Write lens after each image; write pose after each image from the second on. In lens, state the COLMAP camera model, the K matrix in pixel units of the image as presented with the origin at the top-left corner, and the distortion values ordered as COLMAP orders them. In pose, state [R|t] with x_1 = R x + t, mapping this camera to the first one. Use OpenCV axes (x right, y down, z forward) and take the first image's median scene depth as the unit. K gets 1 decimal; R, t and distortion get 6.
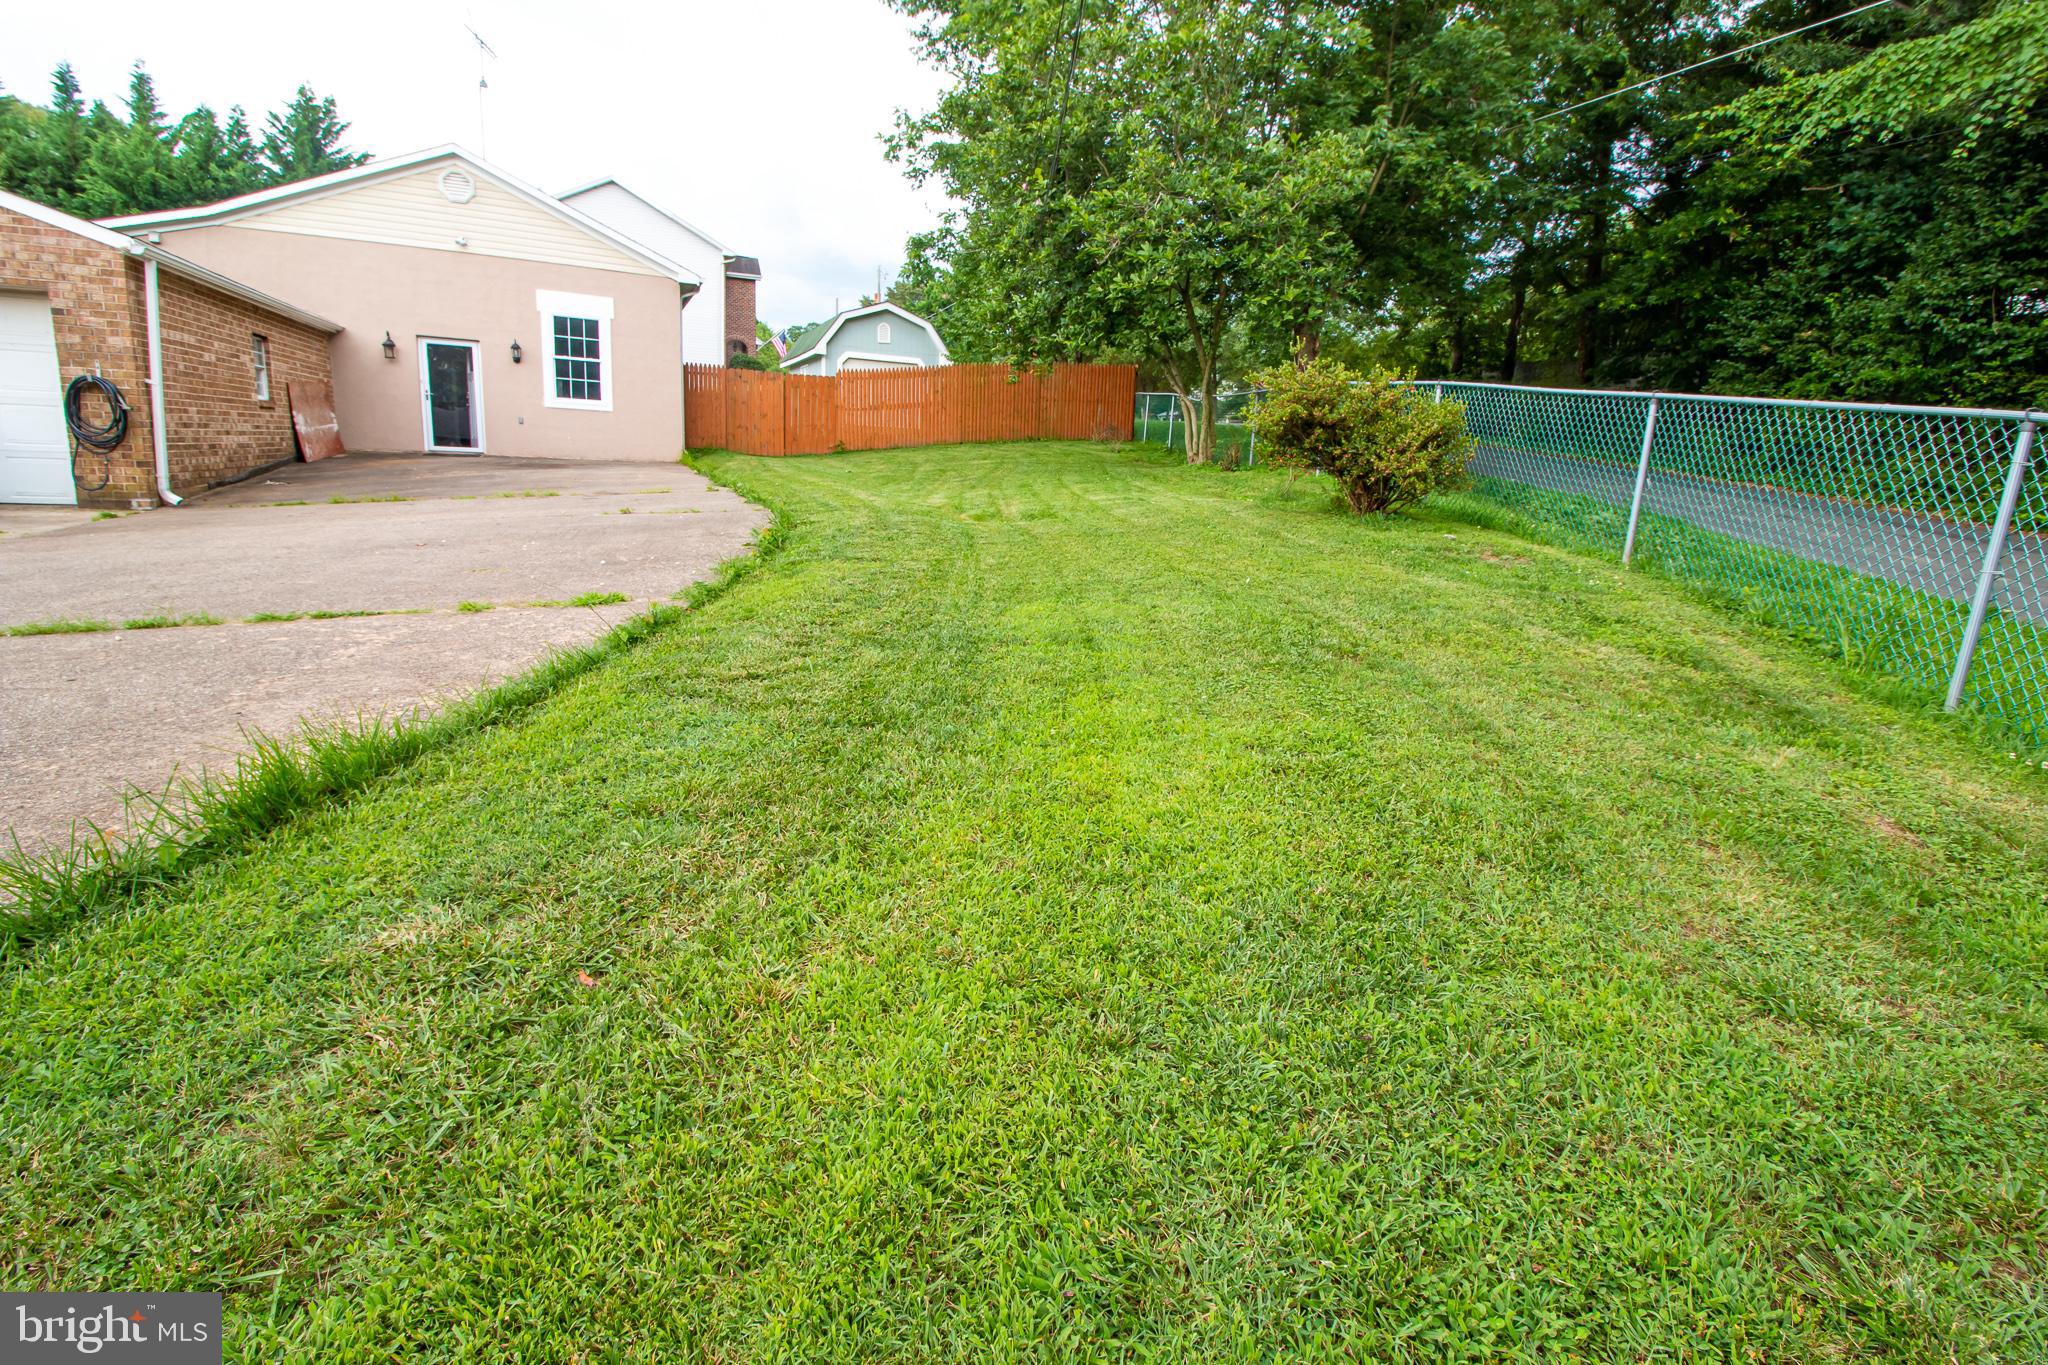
lens RADIAL K [[948.1, 0, 1023.9], [0, 948.1, 663.7], [0, 0, 1]] dist [-0.001297, -0.012430]
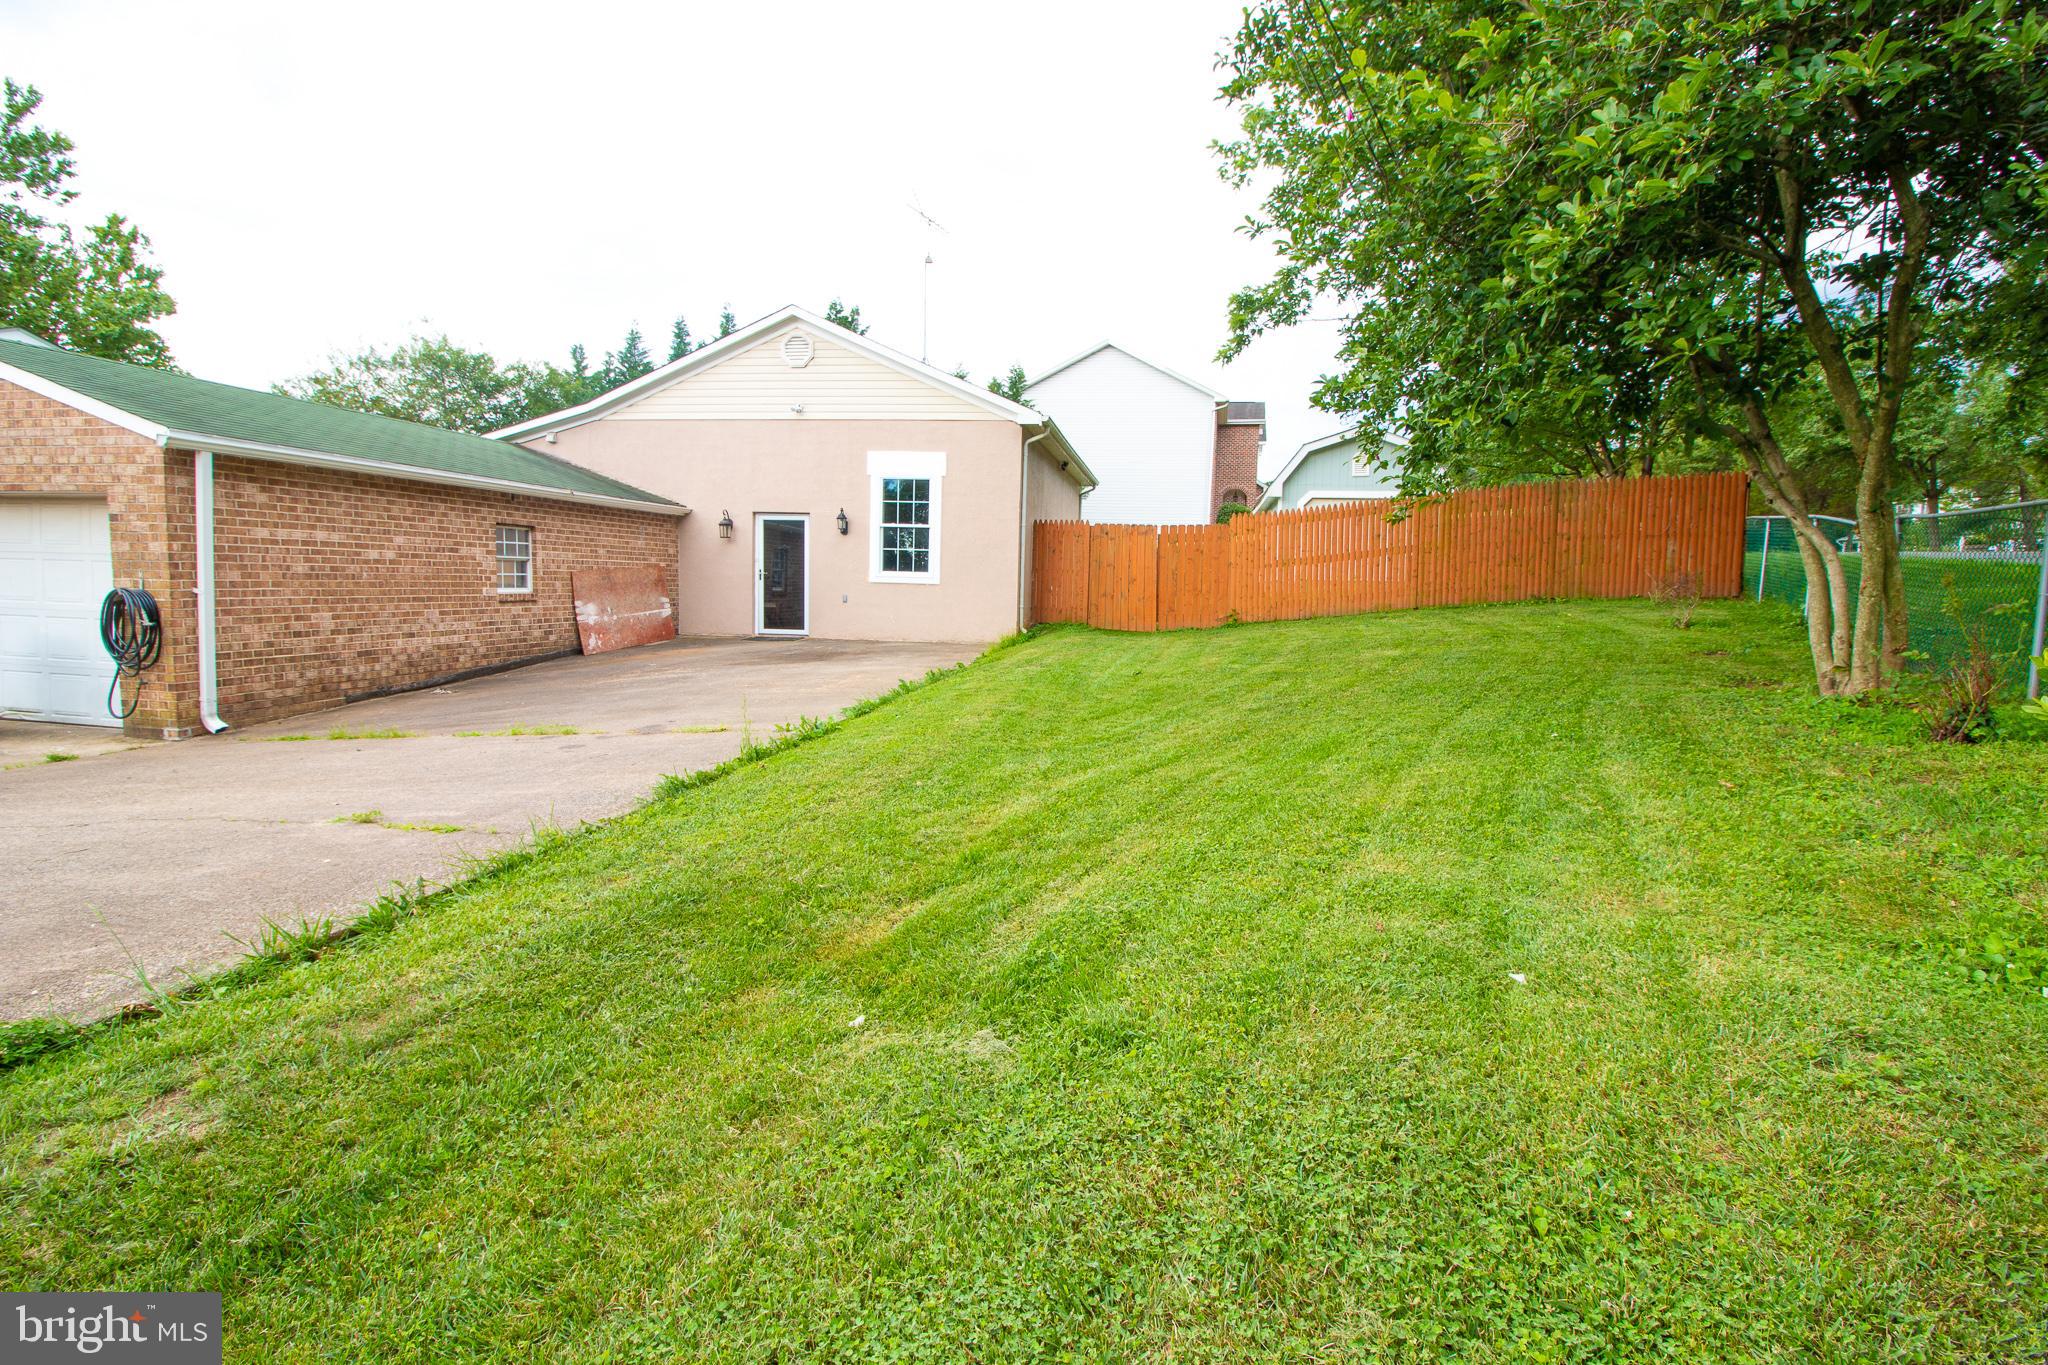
lens RADIAL K [[948.1, 0, 1023.9], [0, 948.1, 663.7], [0, 0, 1]] dist [-0.001297, -0.012430]
pose [[0.835205, 0.013833, -0.549765, 0.089404], [-0.095422, 0.988165, -0.120101, -0.114588], [0.541597, 0.152769, 0.826641, 0.397175]]
